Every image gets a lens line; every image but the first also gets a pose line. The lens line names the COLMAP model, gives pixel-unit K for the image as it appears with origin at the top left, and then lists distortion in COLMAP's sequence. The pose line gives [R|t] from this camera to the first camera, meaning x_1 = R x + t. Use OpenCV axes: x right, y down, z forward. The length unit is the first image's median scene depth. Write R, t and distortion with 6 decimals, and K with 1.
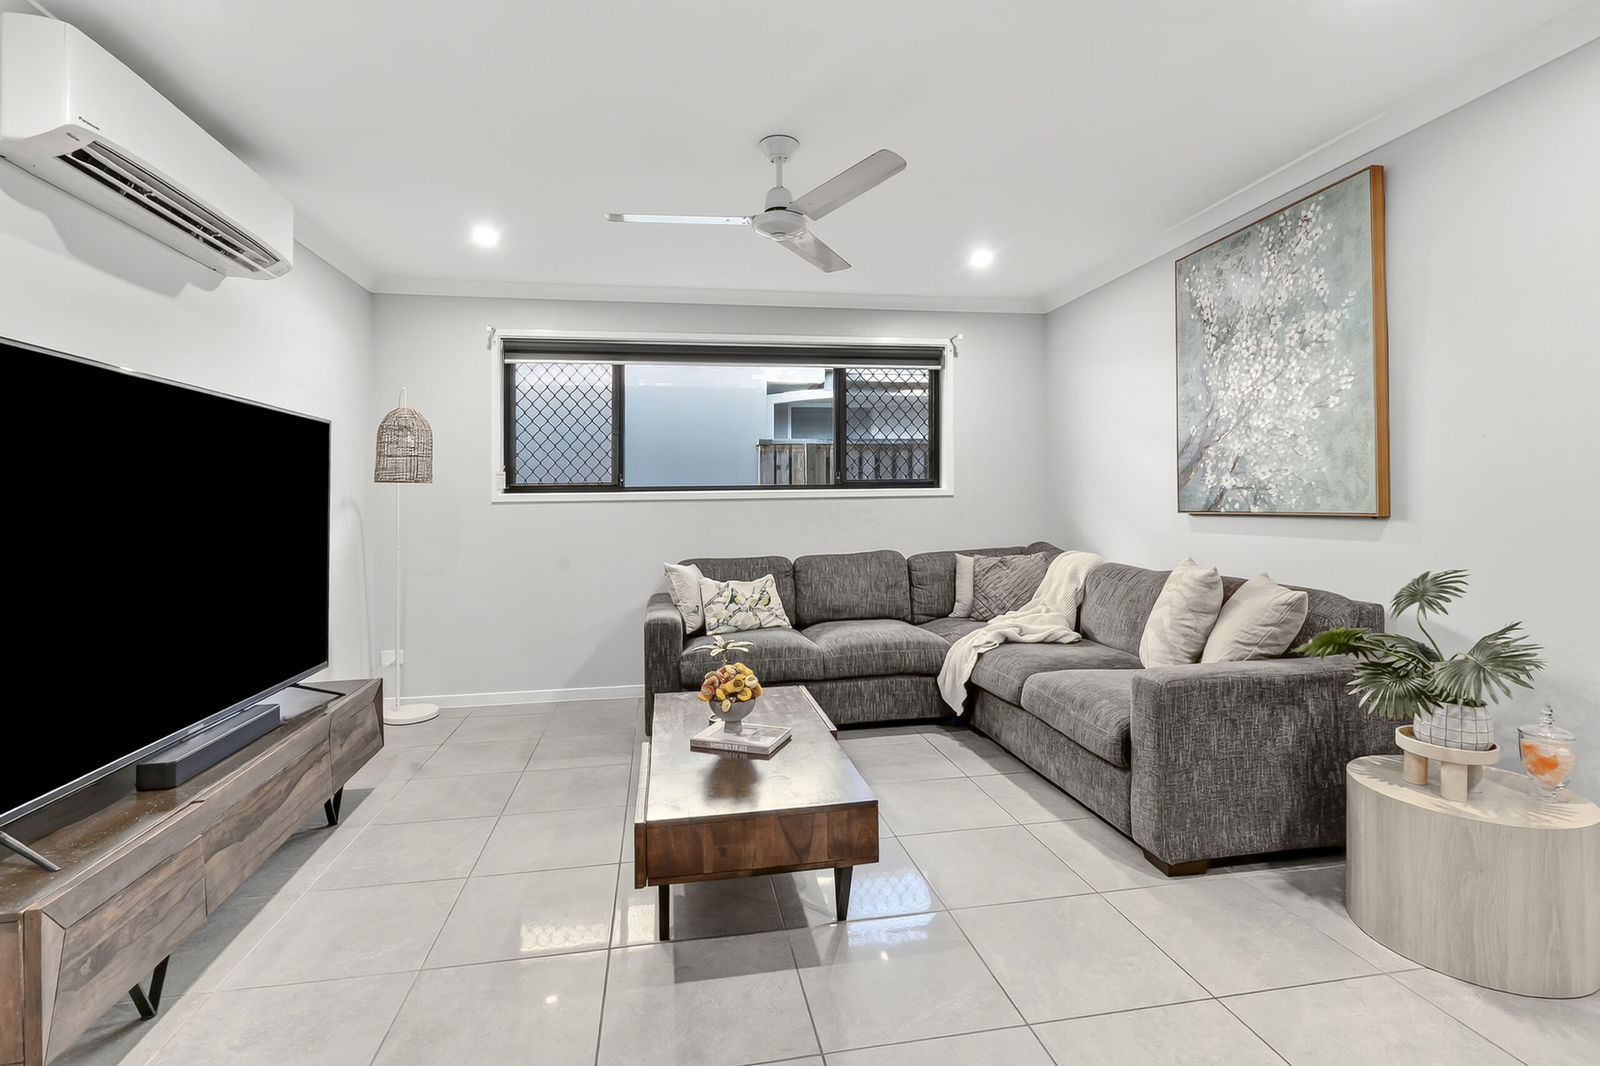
lens RADIAL K [[742.9, 0, 794.8], [0, 742.9, 516.5], [0, 0, 1]] dist [0.000994, 0.000365]
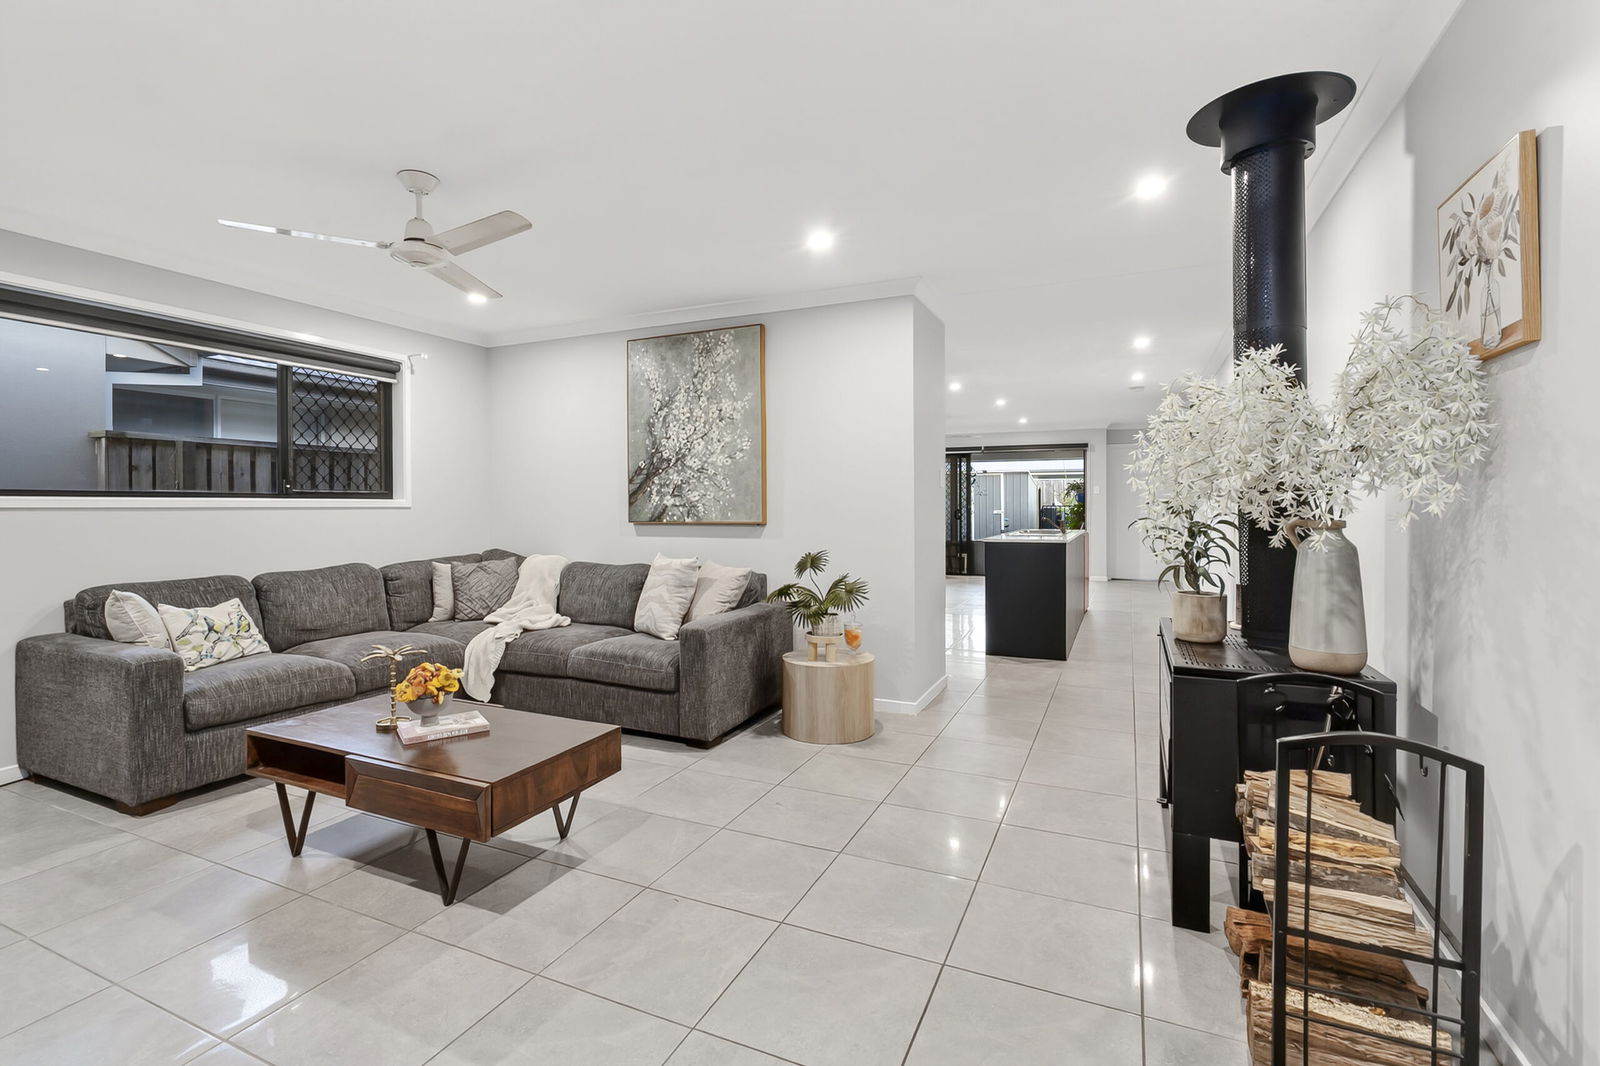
lens RADIAL K [[732.9, 0, 800.0], [0, 732.9, 533.0], [0, 0, 1]] dist [0.000000, 0.000286]
pose [[0.564862, -0.017350, 0.825003, -0.481498], [0.010265, 0.999849, 0.013999, -0.001561], [-0.825122, 0.000561, 0.564955, -0.039298]]
